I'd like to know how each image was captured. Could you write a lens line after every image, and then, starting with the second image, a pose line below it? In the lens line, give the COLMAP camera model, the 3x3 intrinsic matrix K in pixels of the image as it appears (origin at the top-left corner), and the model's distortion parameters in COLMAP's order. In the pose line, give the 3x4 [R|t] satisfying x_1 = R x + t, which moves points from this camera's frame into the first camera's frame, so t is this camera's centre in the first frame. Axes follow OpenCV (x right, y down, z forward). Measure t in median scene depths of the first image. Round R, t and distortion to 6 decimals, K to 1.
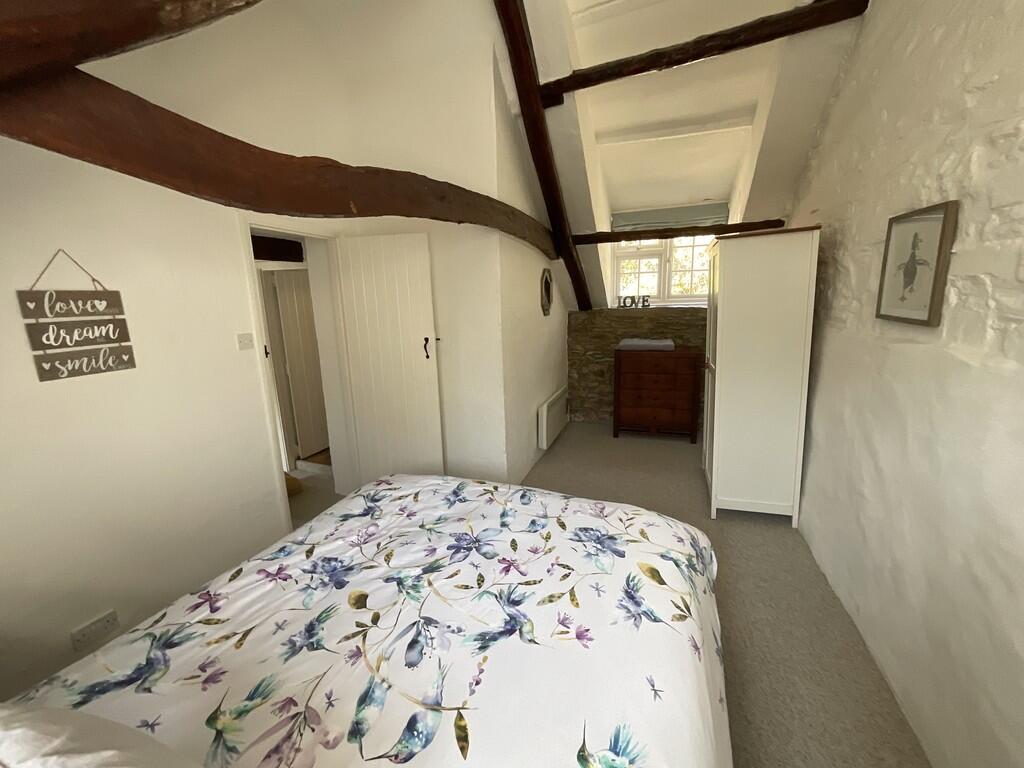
lens RADIAL K [[415.4, 0, 515.1], [0, 415.4, 379.8], [0, 0, 1]] dist [0.000615, 0.000125]
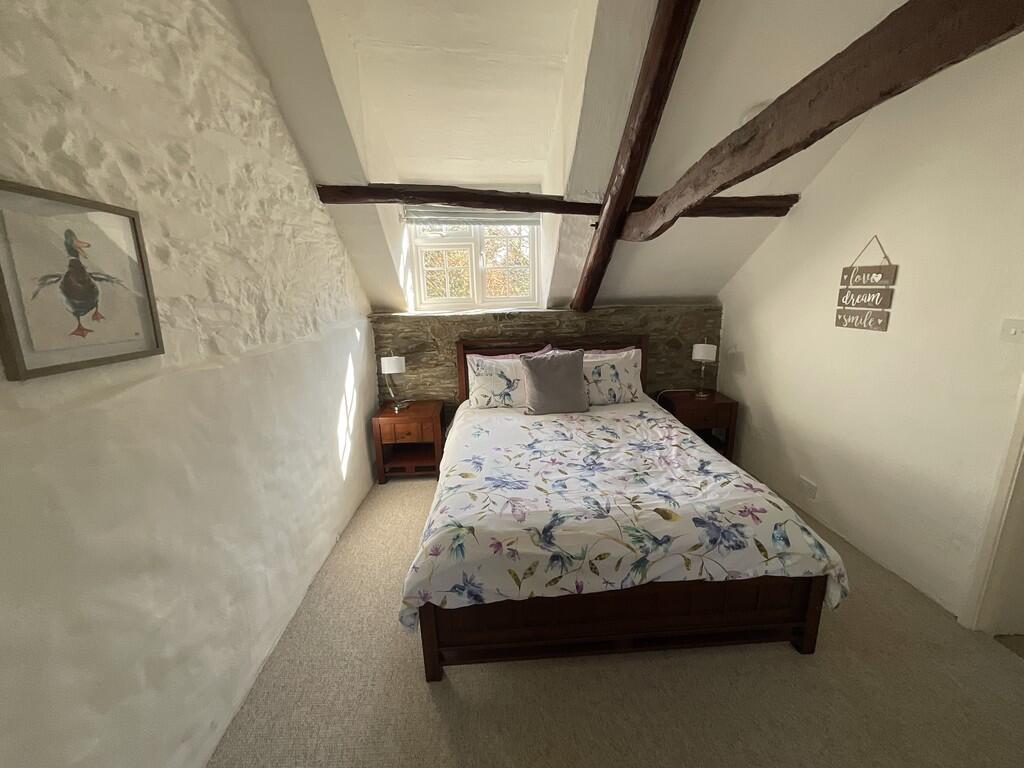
lens RADIAL K [[415.4, 0, 517.0], [0, 415.4, 382.6], [0, 0, 1]] dist [0.000615, 0.000125]
pose [[-0.909620, 0.147489, -0.388380, 0.610211], [-0.028991, 0.910046, 0.413492, -0.423031], [0.414429, 0.387380, -0.823520, 1.906978]]
